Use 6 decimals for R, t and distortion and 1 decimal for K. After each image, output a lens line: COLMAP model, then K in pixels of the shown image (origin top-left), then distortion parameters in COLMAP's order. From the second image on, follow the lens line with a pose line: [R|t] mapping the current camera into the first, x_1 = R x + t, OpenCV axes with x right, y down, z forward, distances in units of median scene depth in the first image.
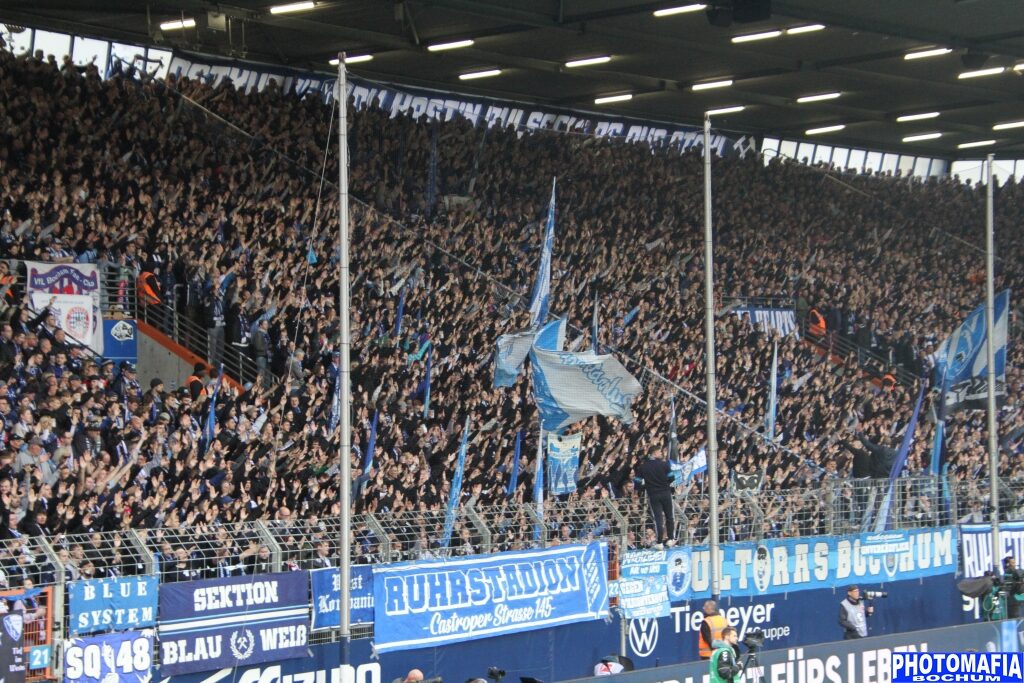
lens RADIAL K [[2542.9, 0, 506.9], [0, 2542.9, 380.3], [0, 0, 1]] dist [0.759447, 0.938032]
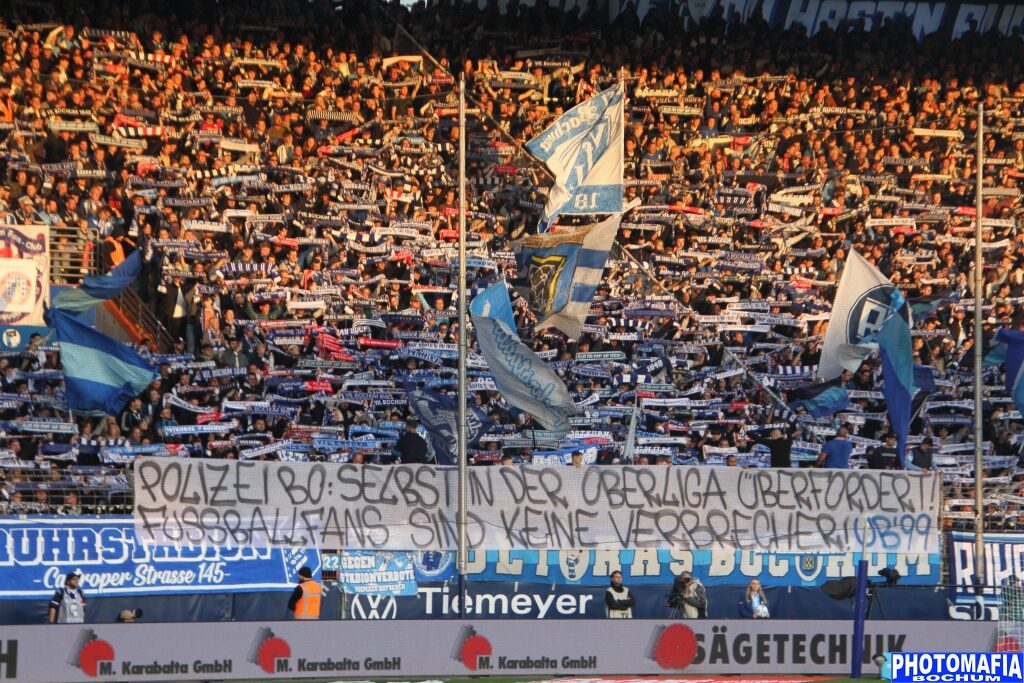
lens RADIAL K [[4864.2, 0, 512.9], [0, 4864.2, 397.3], [0, 0, 1]] dist [1.997569, 1.734297]
pose [[0.909135, 0.016853, -0.416160, 0.942321], [-0.019221, 0.999814, -0.001501, 0.021462], [0.416057, 0.009363, 0.909290, -0.715429]]
